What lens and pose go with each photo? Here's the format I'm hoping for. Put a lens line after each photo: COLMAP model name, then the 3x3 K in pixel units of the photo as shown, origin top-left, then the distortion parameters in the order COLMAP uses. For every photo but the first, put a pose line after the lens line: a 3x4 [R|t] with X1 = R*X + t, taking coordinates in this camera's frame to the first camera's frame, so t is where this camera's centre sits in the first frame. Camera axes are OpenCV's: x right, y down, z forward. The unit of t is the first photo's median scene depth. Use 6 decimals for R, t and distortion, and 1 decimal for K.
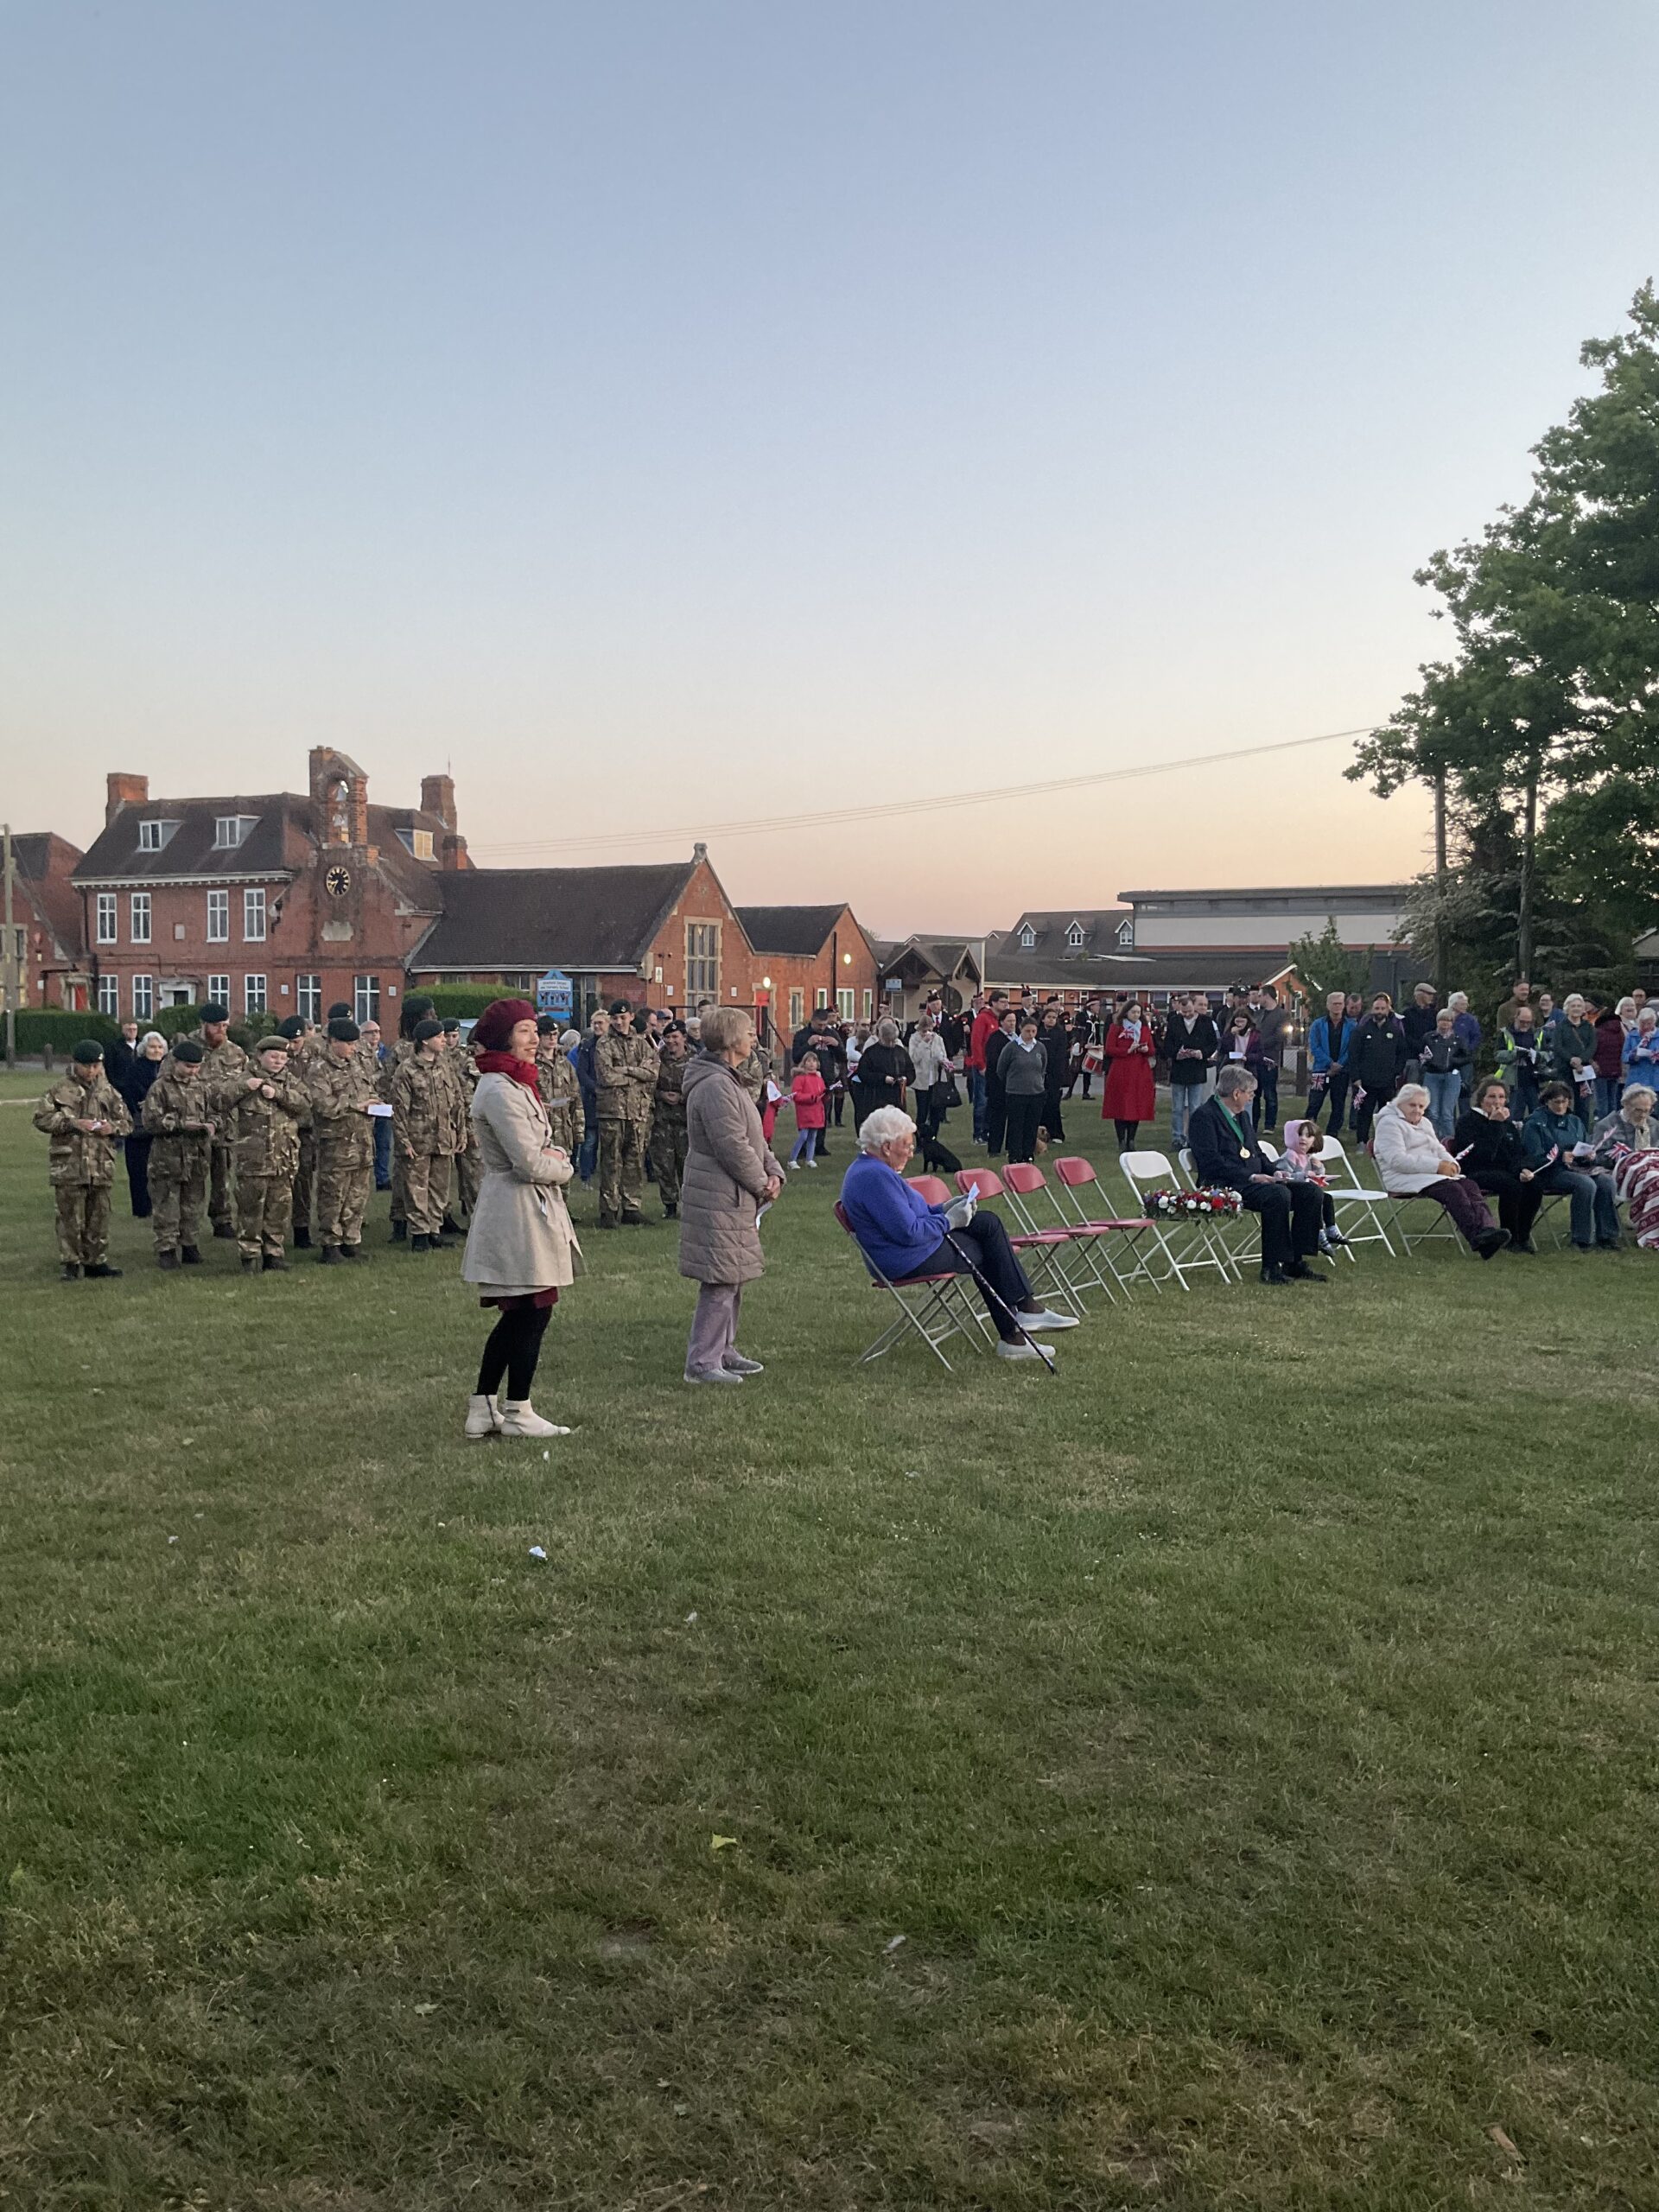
lens RADIAL K [[1816.8, 0, 827.7], [0, 1816.8, 1087.8], [0, 0, 1]] dist [0.093346, -0.181788]
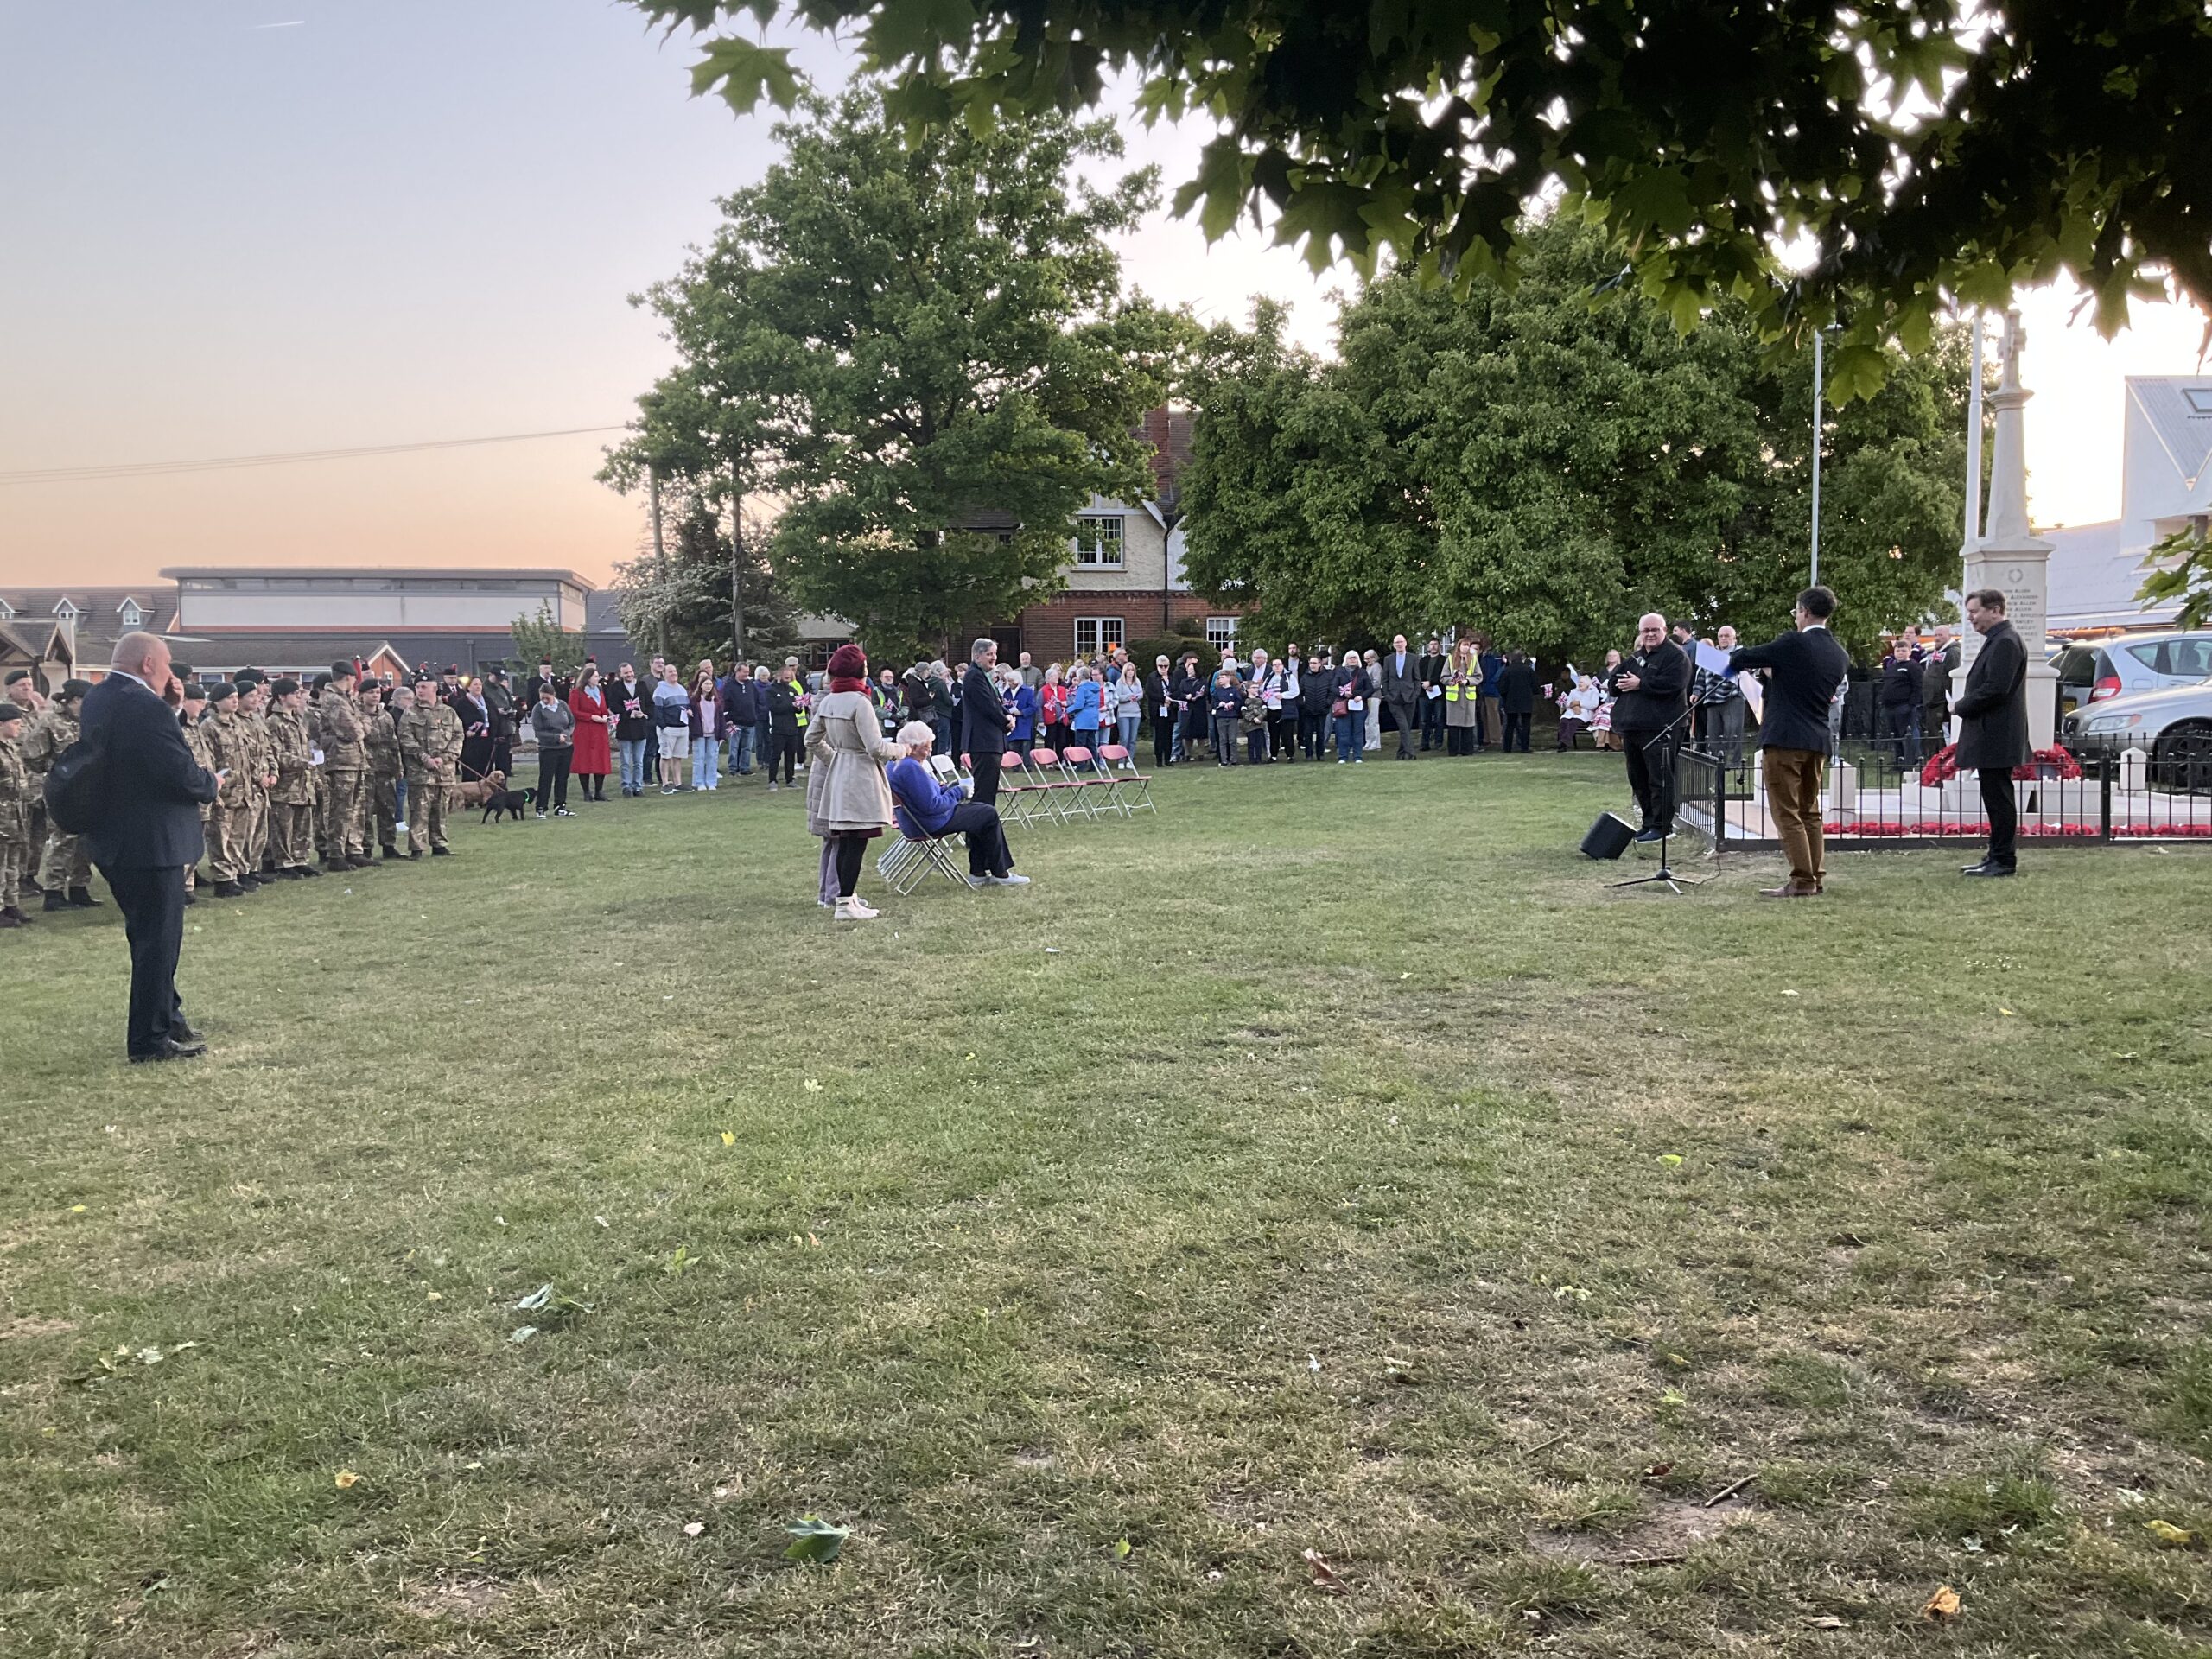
lens RADIAL K [[1816.8, 0, 1097.7], [0, 1816.8, 820.7], [0, 0, 1]] dist [0.093346, -0.181788]
pose [[0.776000, -0.062551, 0.627624, -0.118738], [0.046203, 0.998034, 0.042341, 0.005247], [-0.629039, -0.003859, 0.777364, -0.039936]]
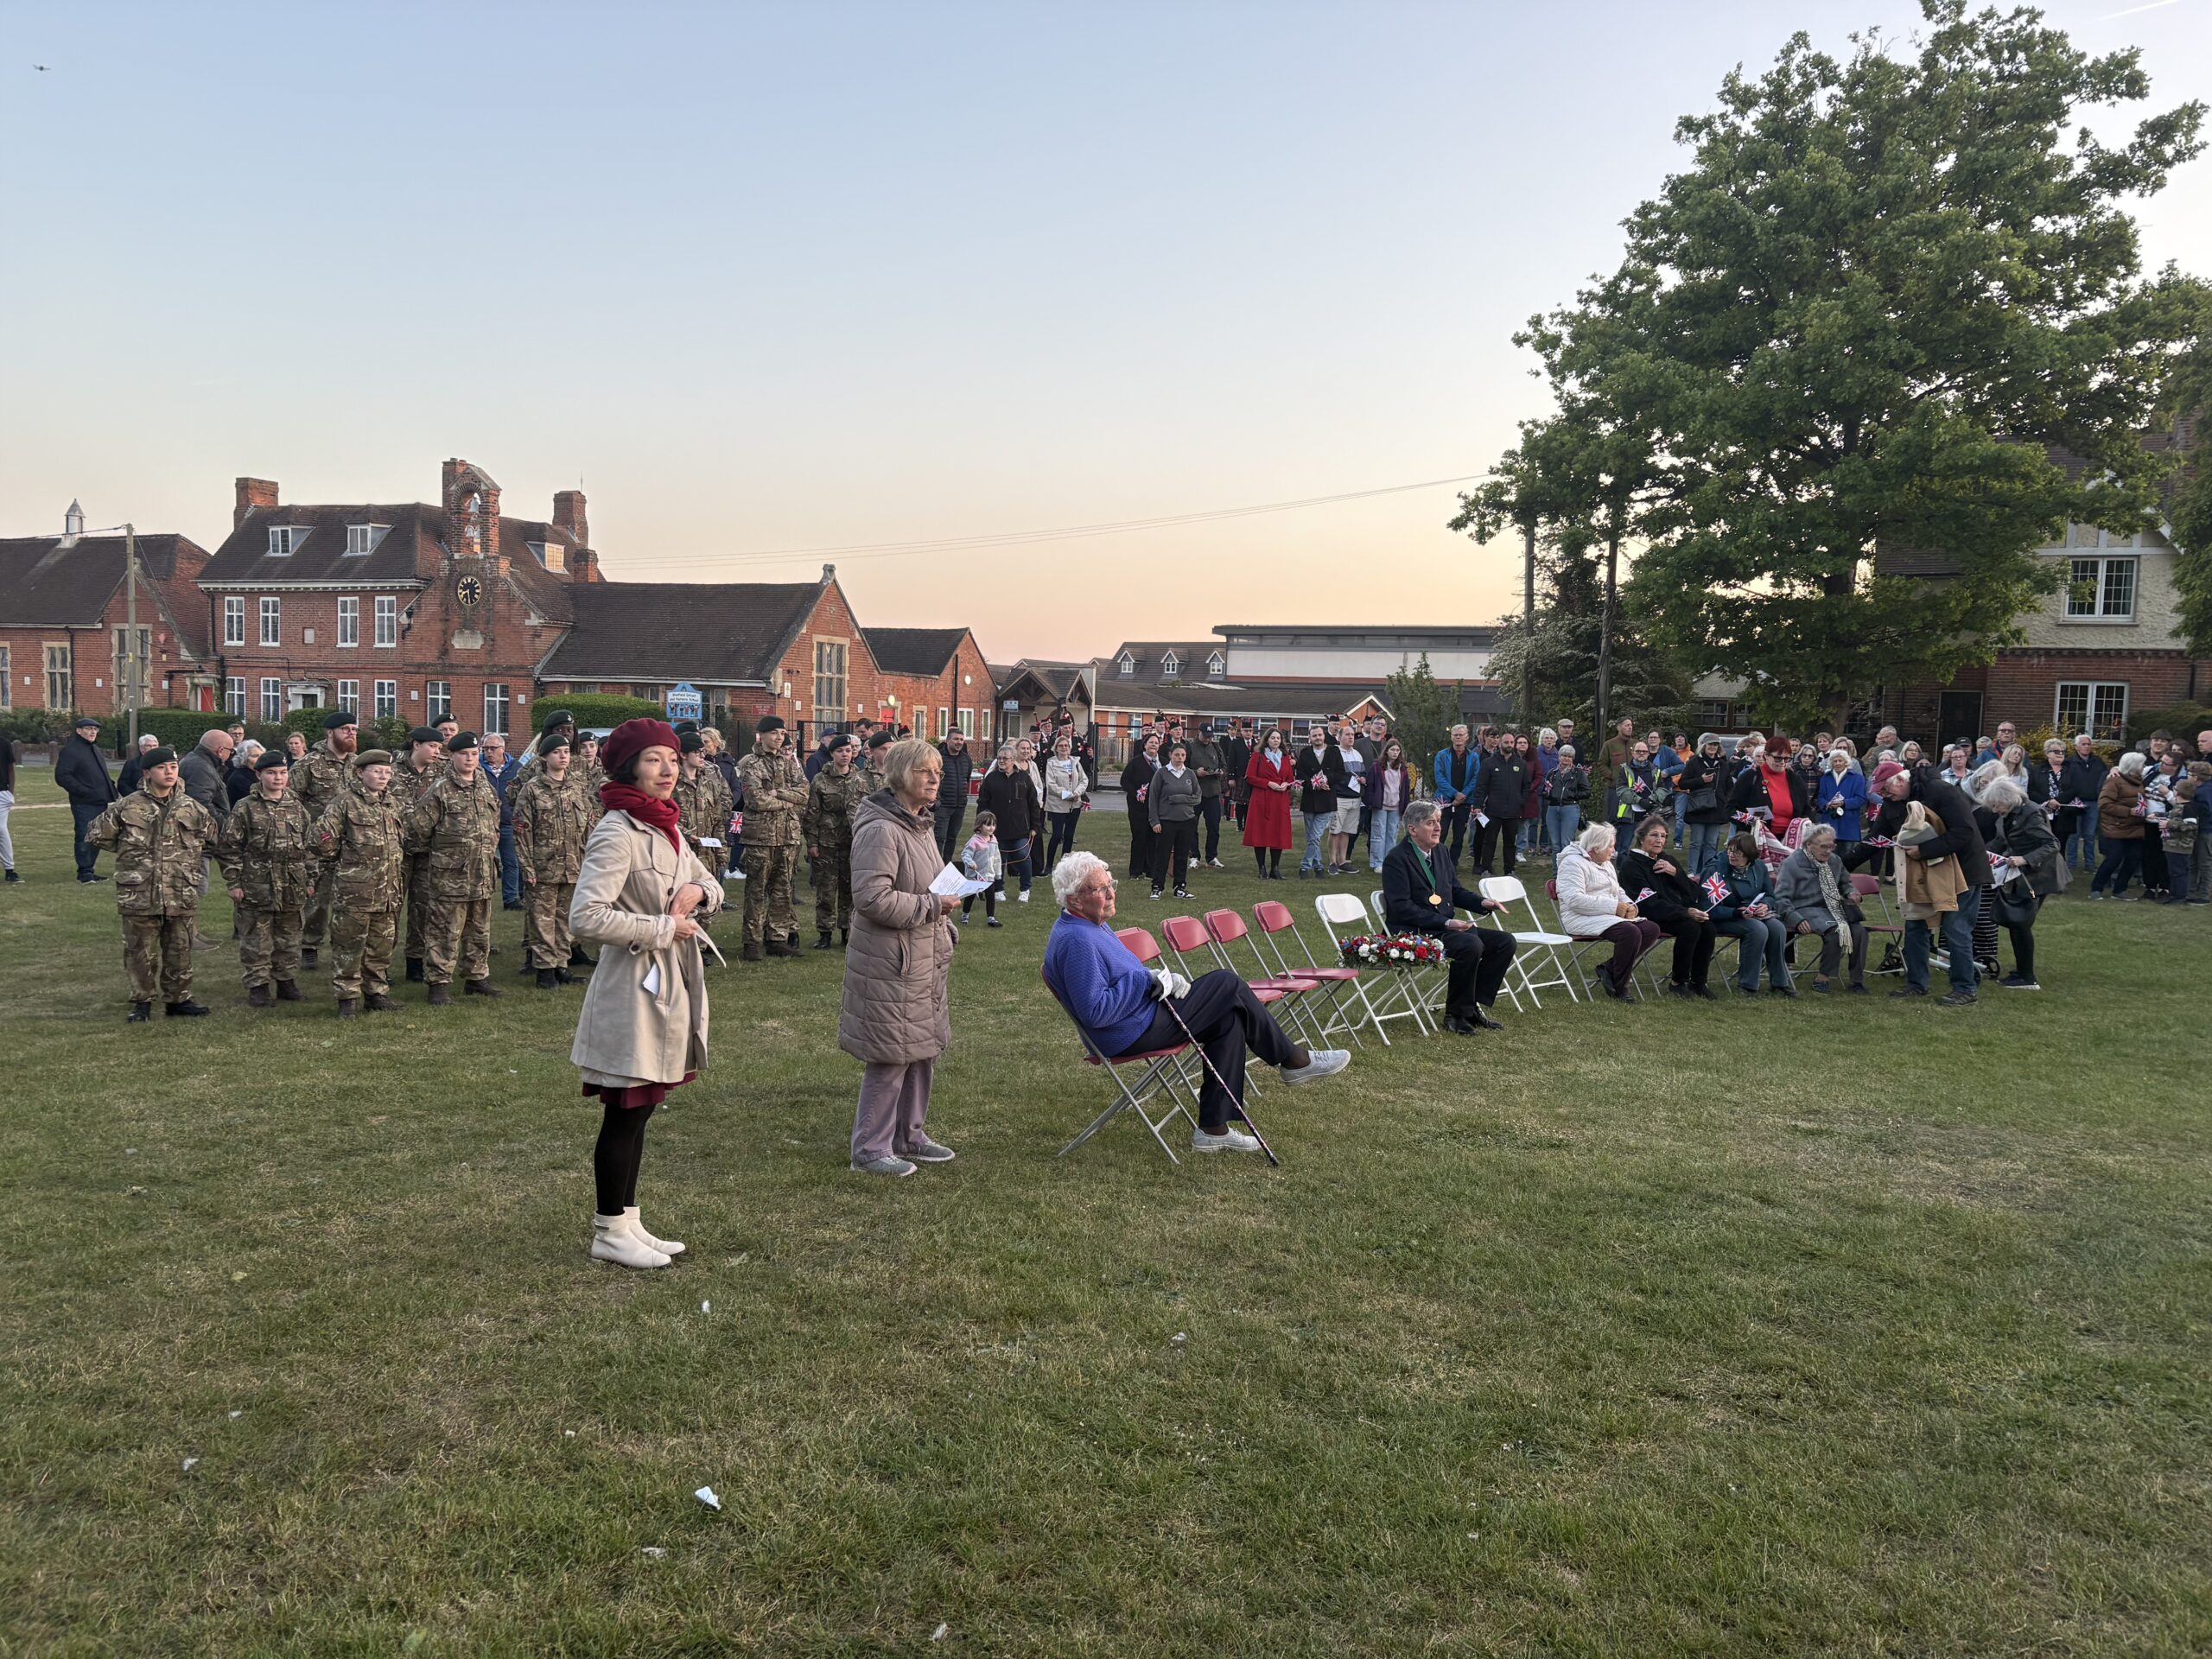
lens RADIAL K [[1660.9, 0, 1107.4], [0, 1660.9, 834.6], [0, 0, 1]] dist [0.038214, -0.041168]
pose [[0.994548, 0.016367, 0.102985, -0.007015], [-0.018560, 0.999620, 0.020375, -0.002313], [-0.102612, -0.022175, 0.994474, 0.031863]]
